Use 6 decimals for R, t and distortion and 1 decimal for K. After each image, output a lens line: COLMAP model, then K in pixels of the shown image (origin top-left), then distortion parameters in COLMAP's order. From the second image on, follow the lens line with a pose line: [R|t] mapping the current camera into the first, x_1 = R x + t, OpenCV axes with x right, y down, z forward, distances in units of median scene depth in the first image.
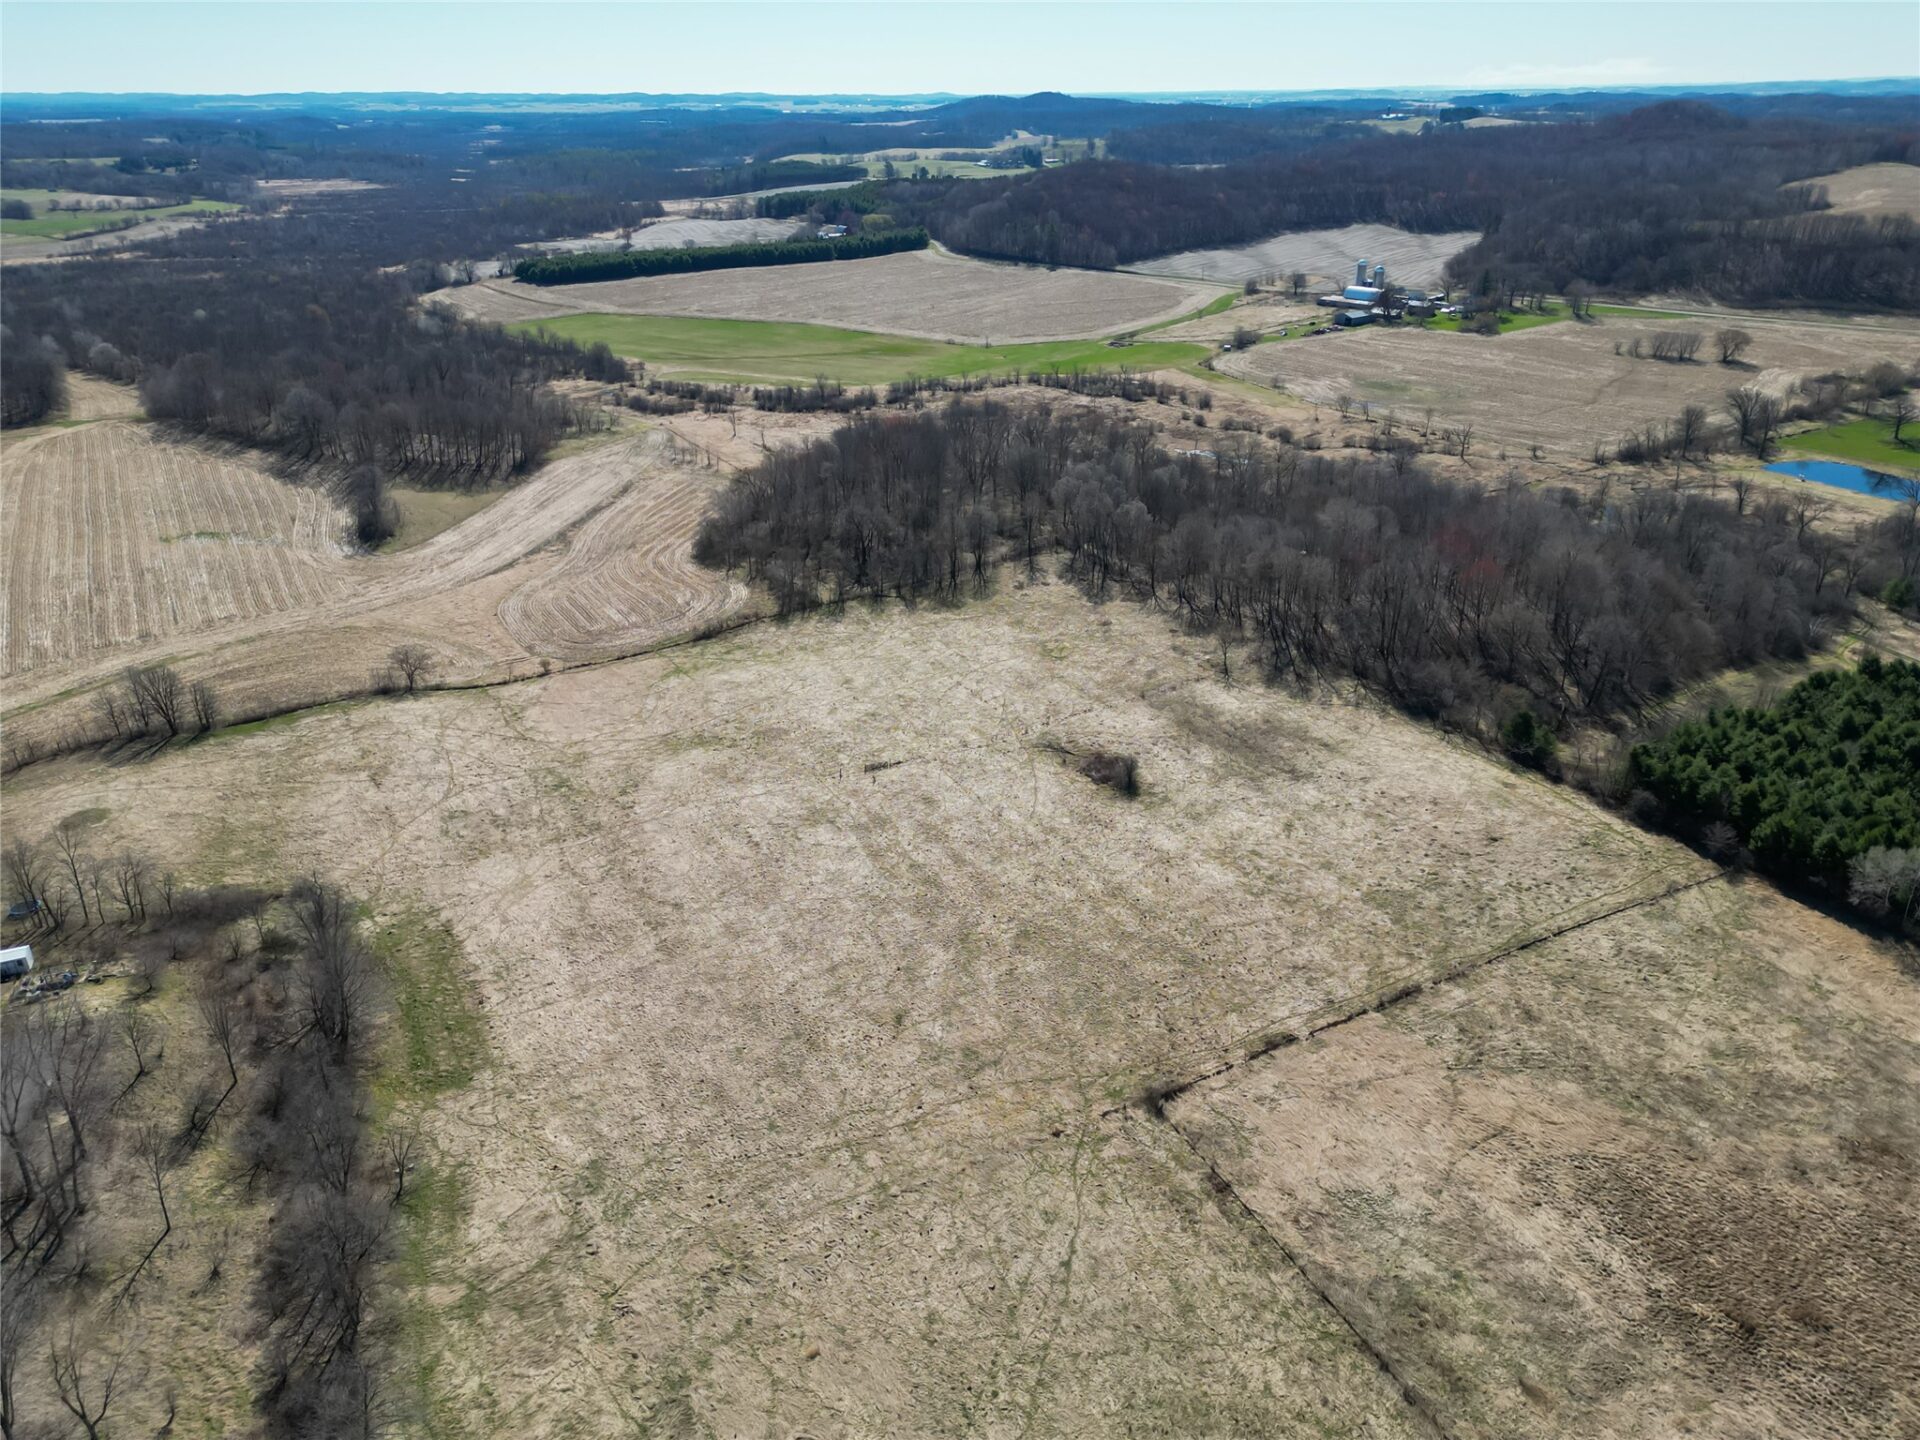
lens RADIAL K [[1338.4, 0, 952.5], [0, 1338.4, 722.6], [0, 0, 1]] dist [0.081513, -0.084805]
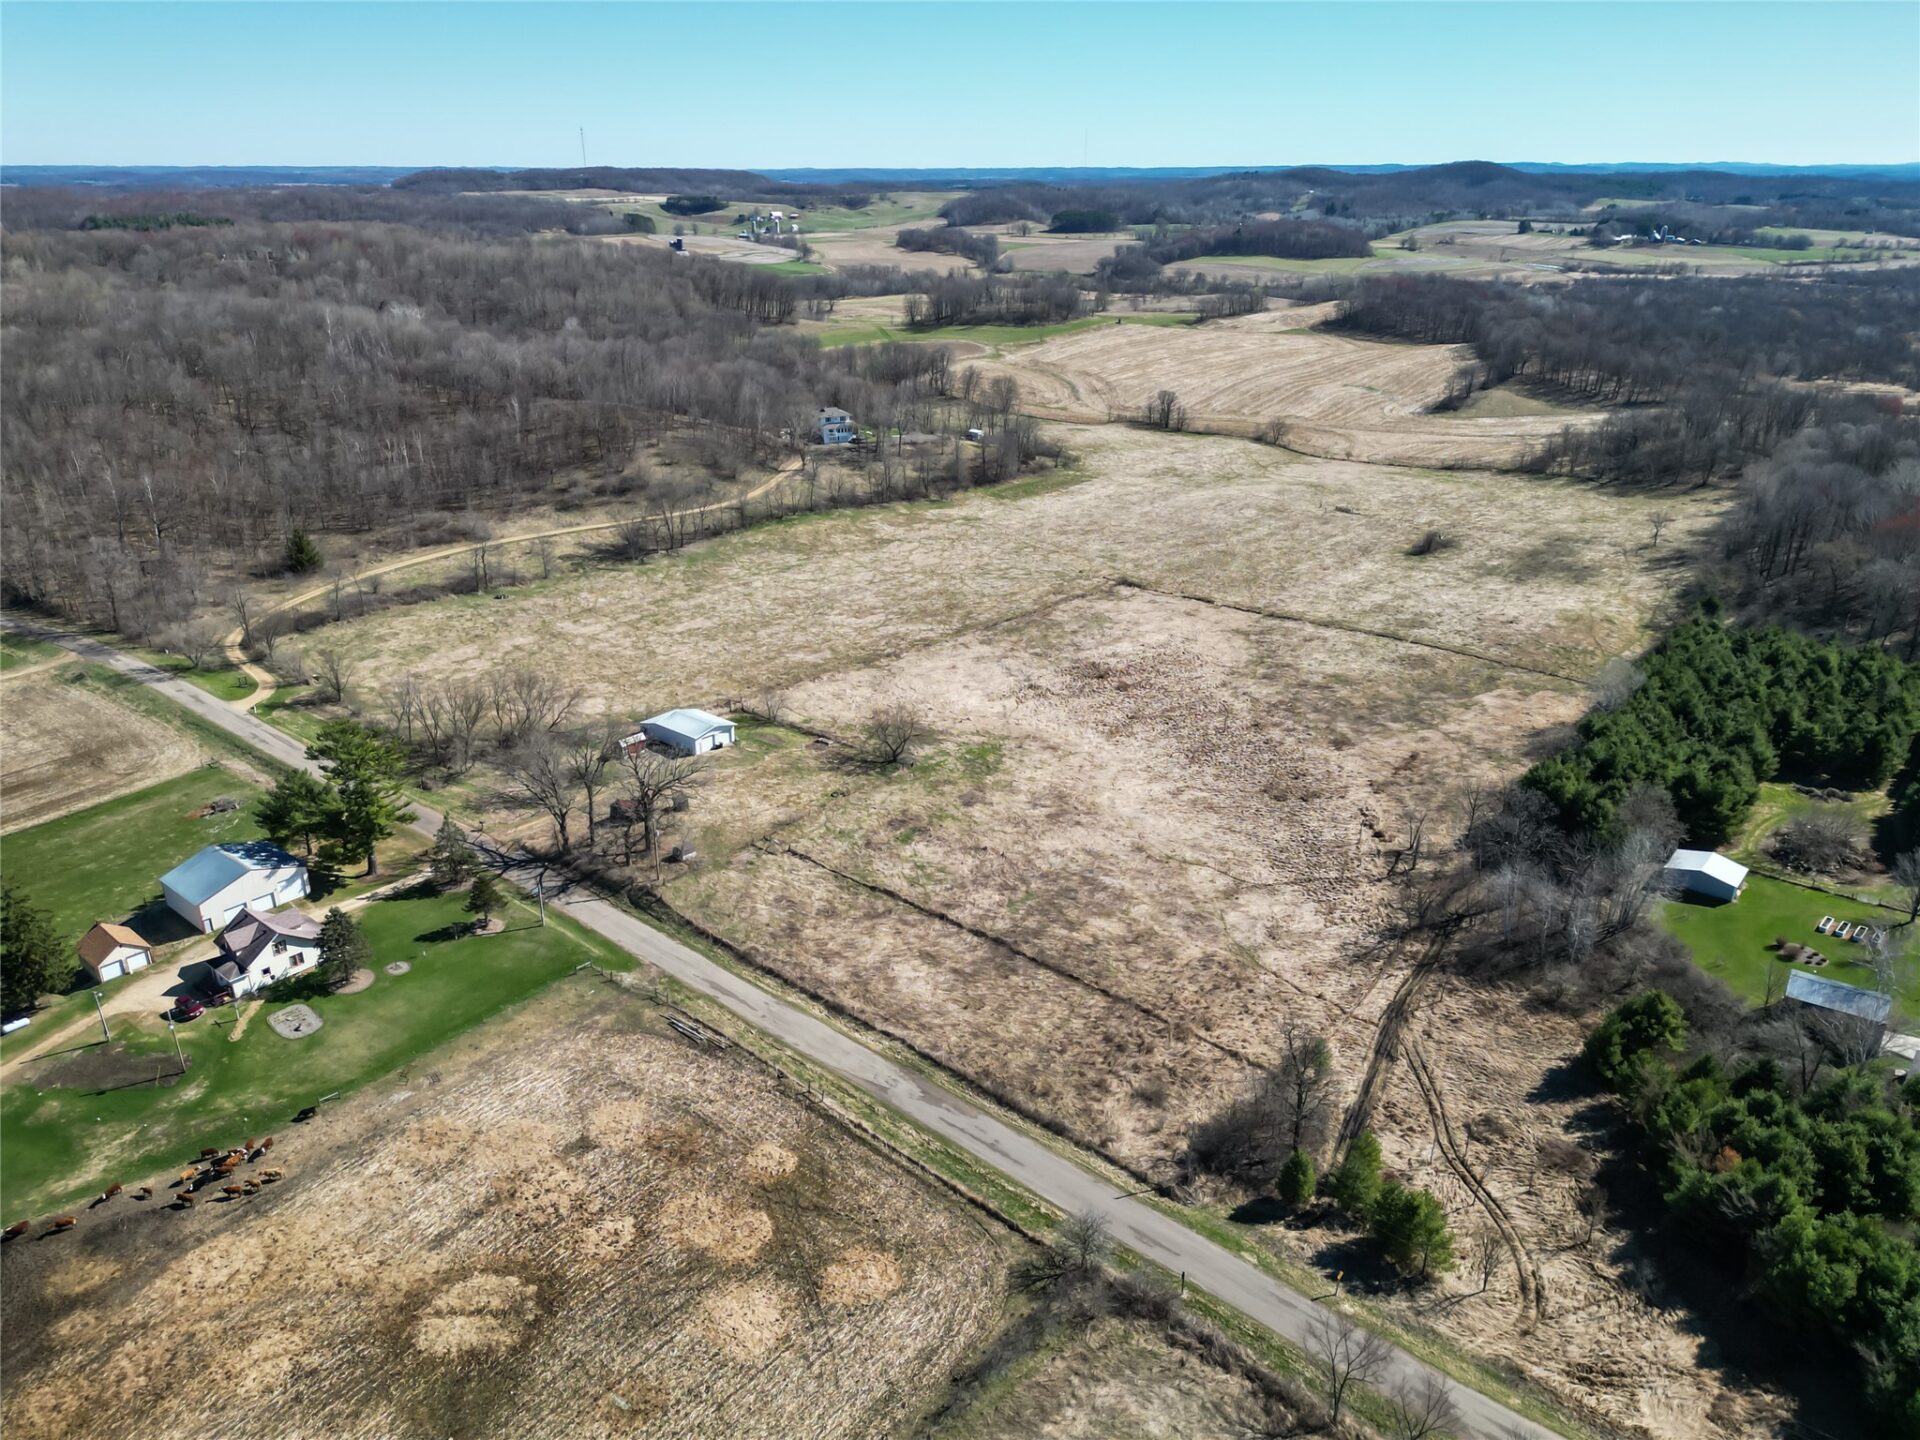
lens RADIAL K [[1352.9, 0, 948.4], [0, 1352.9, 723.9], [0, 0, 1]] dist [0.083205, -0.088538]
pose [[0.334483, 0.361273, -0.870404, 0.617211], [-0.399882, 0.890741, 0.216046, 0.046547], [0.853356, 0.275795, 0.442404, -0.009954]]
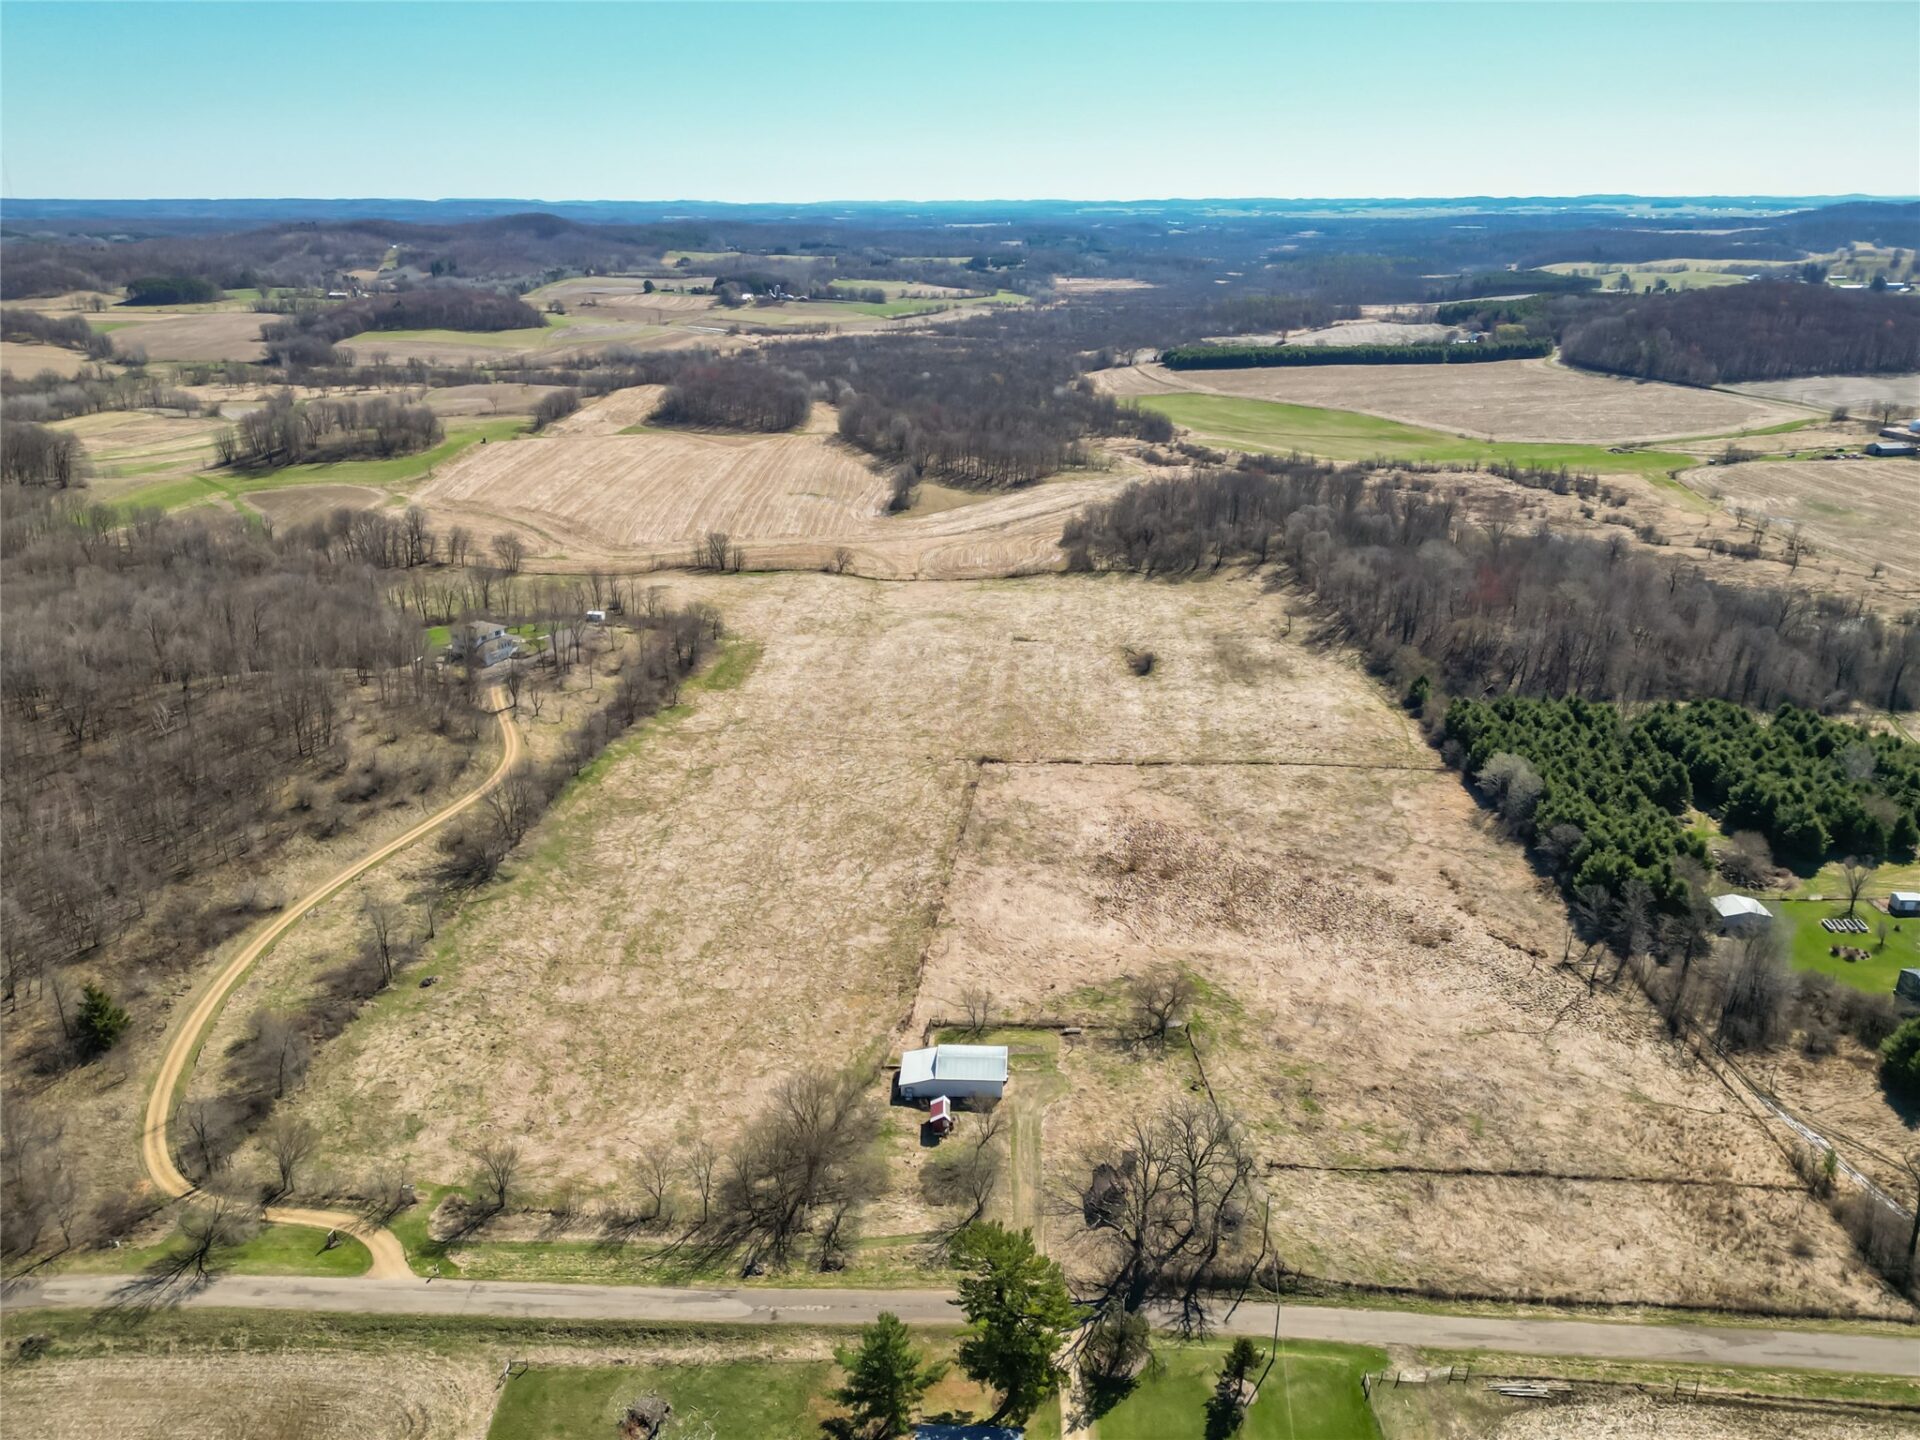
lens RADIAL K [[1368.9, 0, 948.3], [0, 1368.9, 722.7], [0, 0, 1]] dist [0.085865, -0.088192]
pose [[0.845189, 0.193596, -0.498173, 0.367910], [-0.228435, 0.973515, -0.009236, 0.085230], [0.483191, 0.121606, 0.867029, -0.262196]]
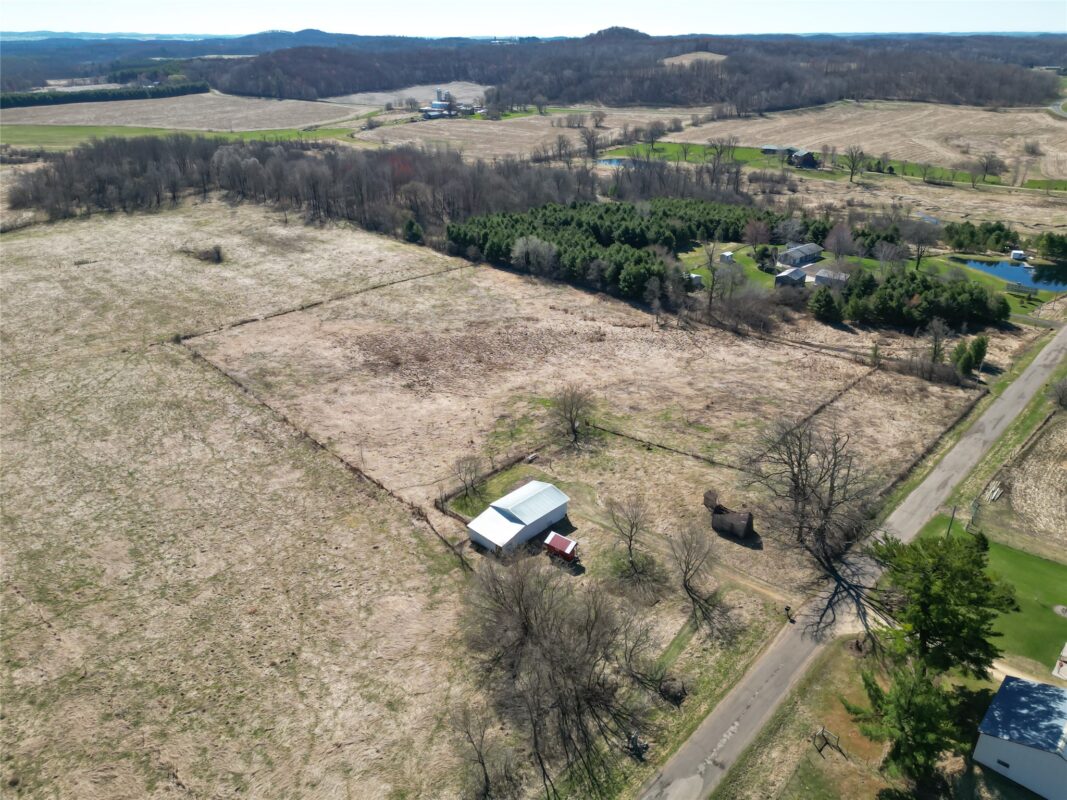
lens RADIAL K [[770.6, 0, 530.4], [0, 770.6, 393.3], [0, 0, 1]] dist [0.095890, -0.105525]
pose [[0.955861, -0.115272, 0.270261, 0.115824], [0.117825, 0.993011, 0.006816, 0.142883], [-0.269158, 0.025328, 0.962763, -0.133241]]
